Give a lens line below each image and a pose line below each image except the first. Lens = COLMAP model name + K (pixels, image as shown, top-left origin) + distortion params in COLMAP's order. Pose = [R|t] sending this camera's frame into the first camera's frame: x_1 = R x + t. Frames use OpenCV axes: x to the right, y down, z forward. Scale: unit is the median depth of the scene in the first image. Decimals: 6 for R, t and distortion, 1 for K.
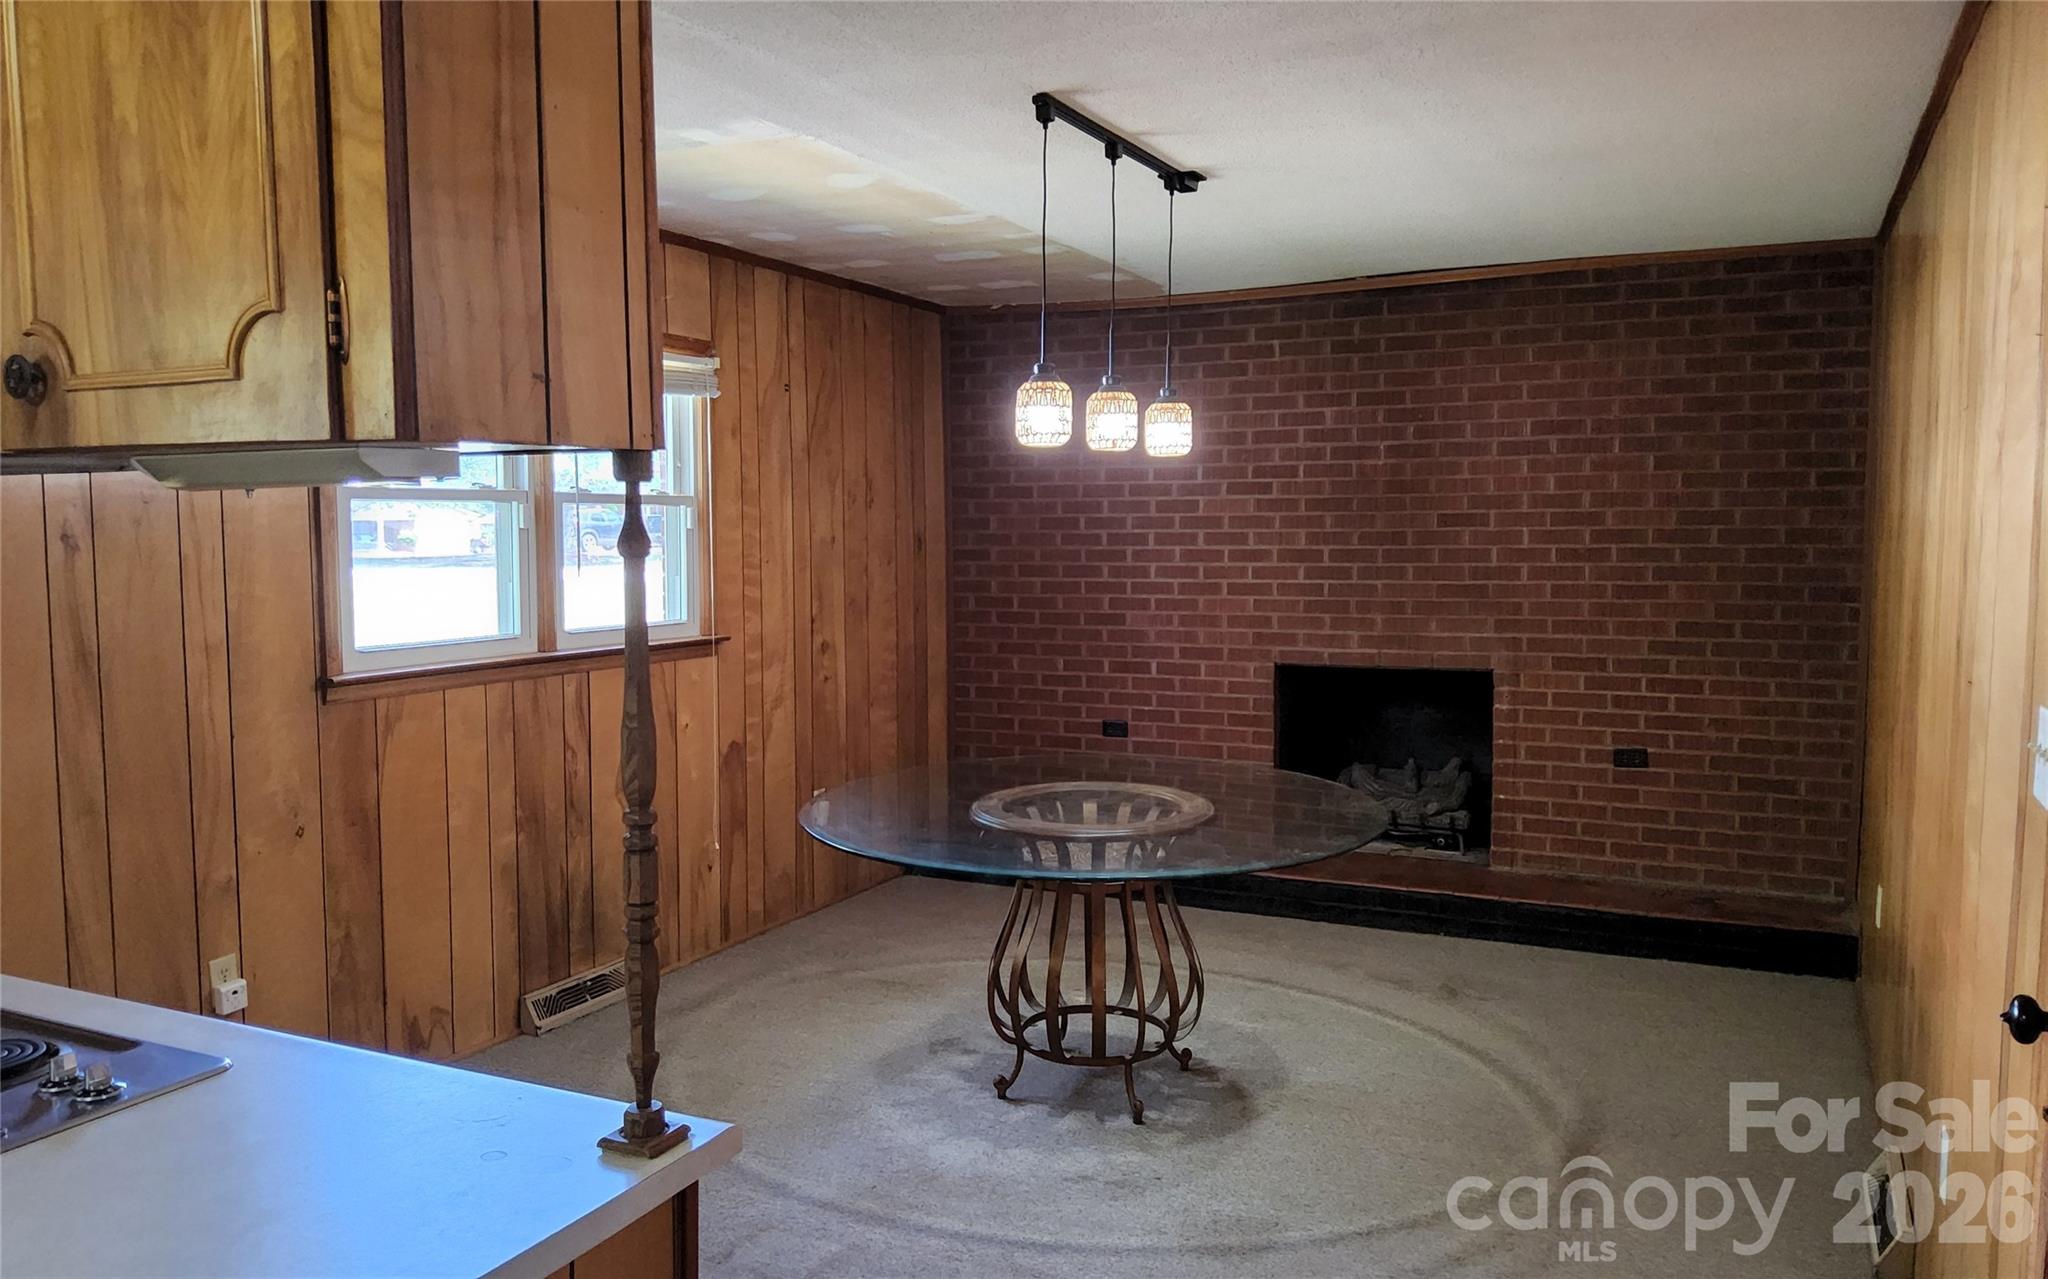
lens RADIAL K [[1526.4, 0, 1024.0], [0, 1526.4, 639.5], [0, 0, 1]] dist [0.137147, -0.257777]
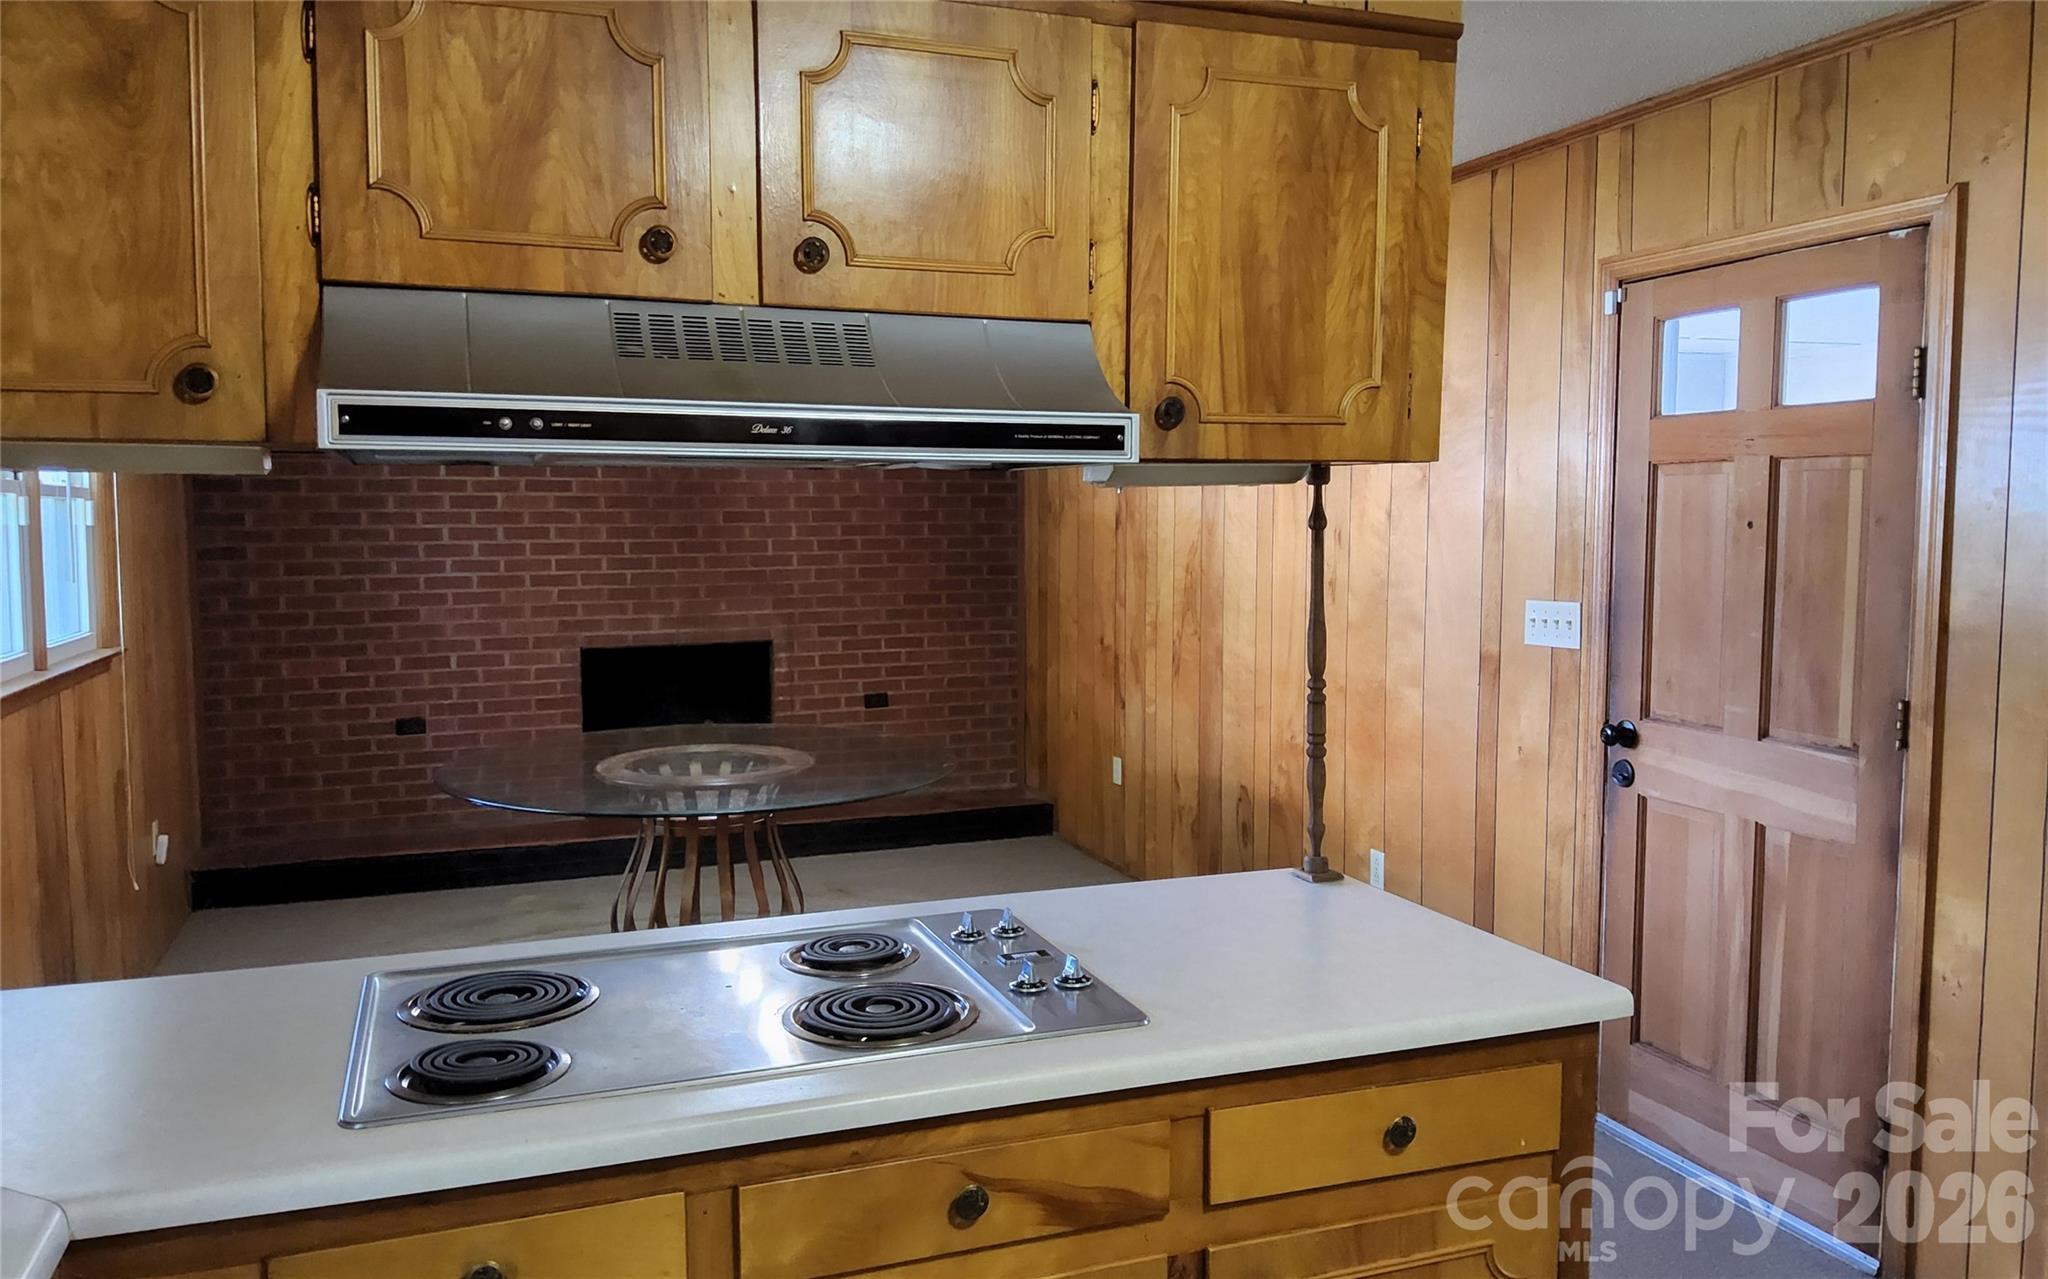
lens RADIAL K [[1526.4, 0, 1024.0], [0, 1526.4, 639.5], [0, 0, 1]] dist [0.137147, -0.257777]
pose [[0.695497, -0.057808, 0.716200, -0.441504], [0.058511, 0.998005, 0.023735, 0.002125], [-0.716143, 0.025398, 0.697492, 0.015043]]
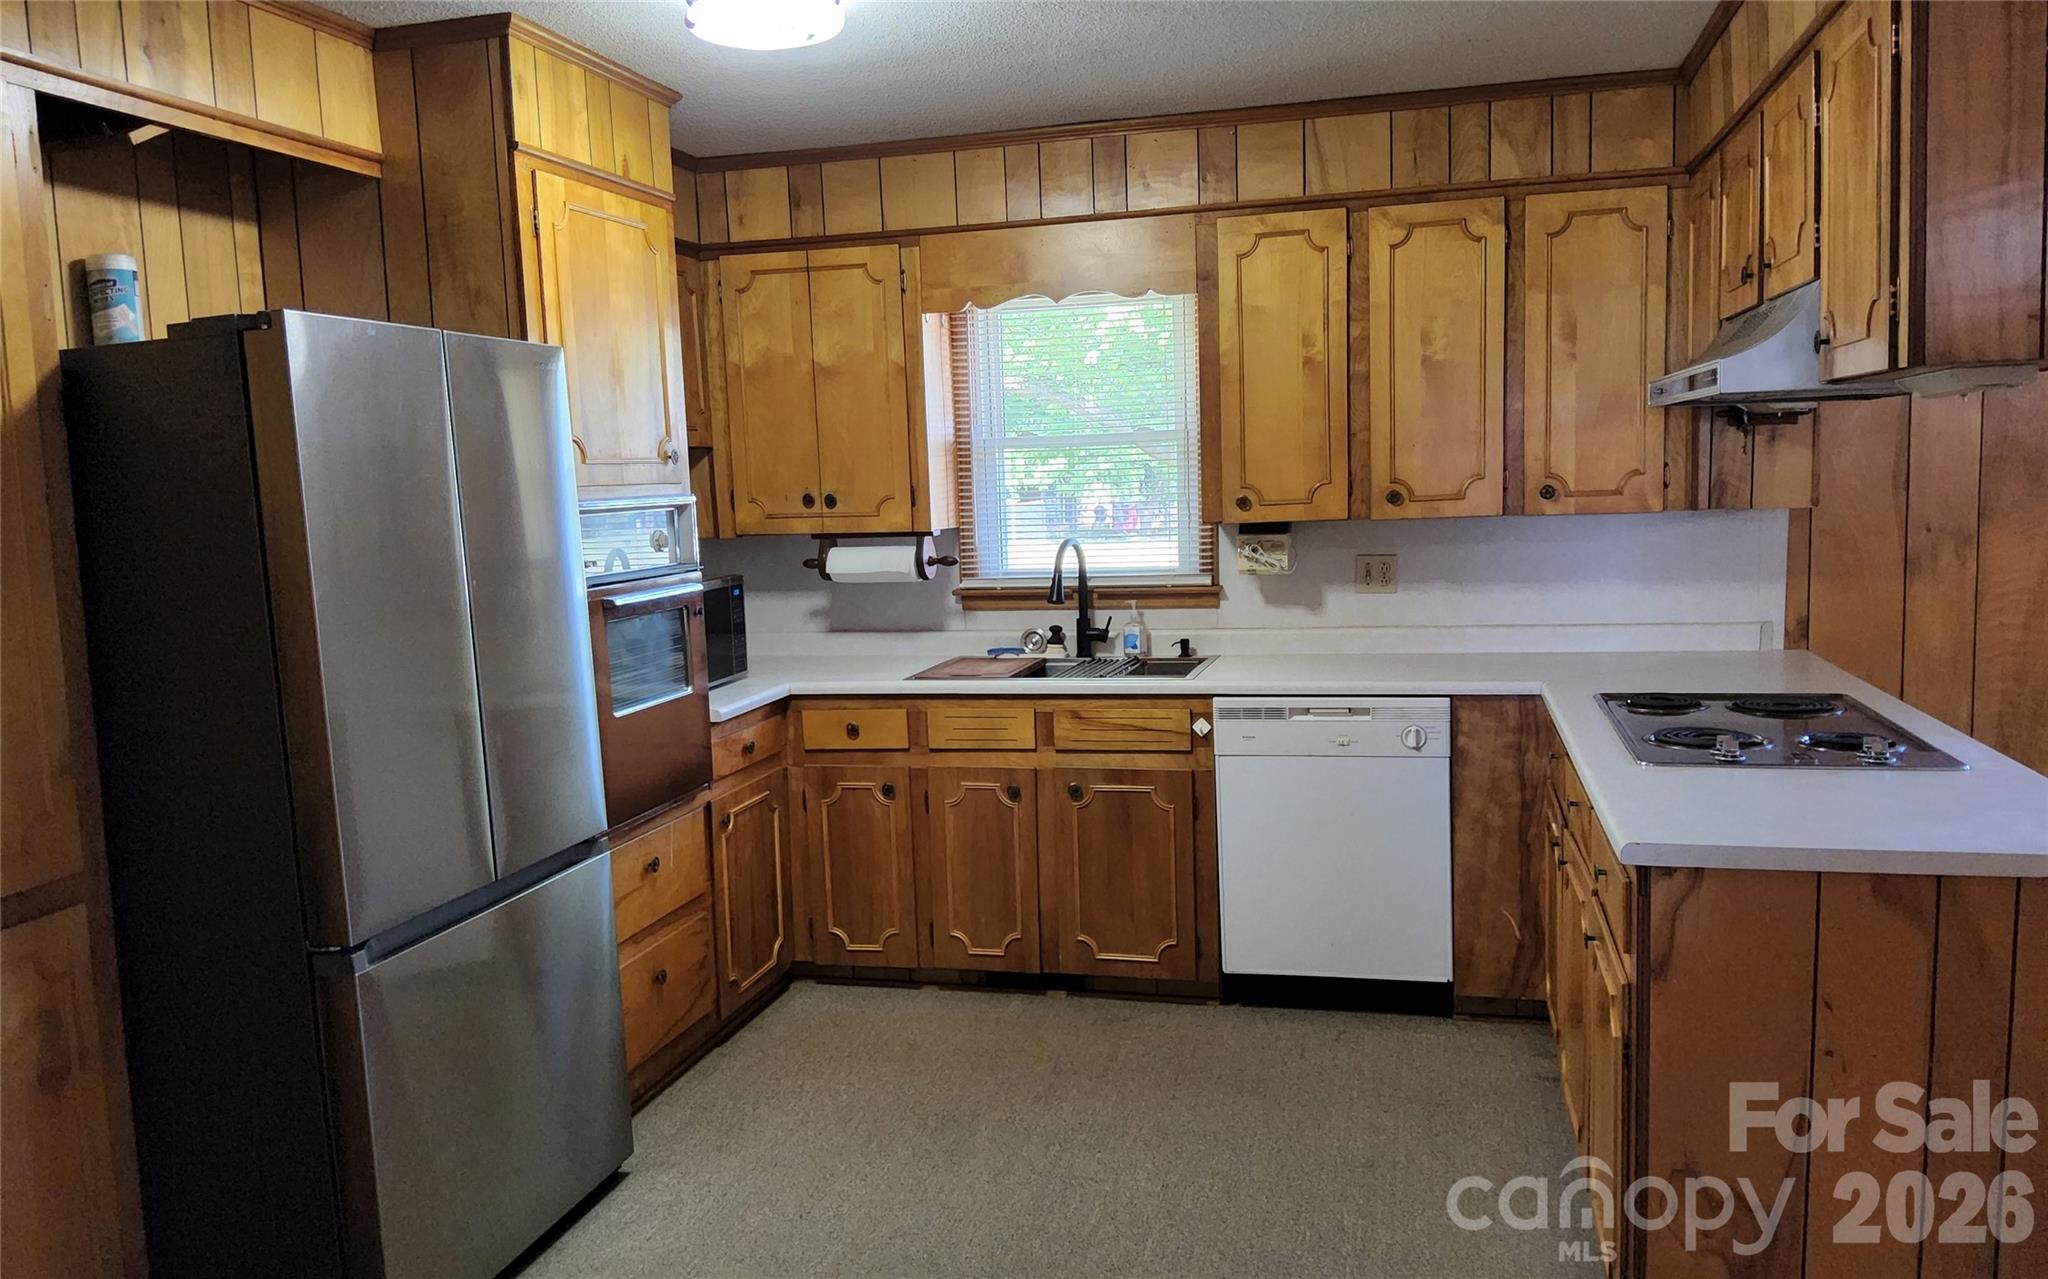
lens RADIAL K [[1526.4, 0, 1024.0], [0, 1526.4, 639.5], [0, 0, 1]] dist [0.137147, -0.257777]
pose [[0.192043, 0.103125, -0.975953, 0.246482], [-0.047773, 0.994267, 0.095659, 0.012871], [0.980223, 0.028253, 0.195868, -0.072143]]
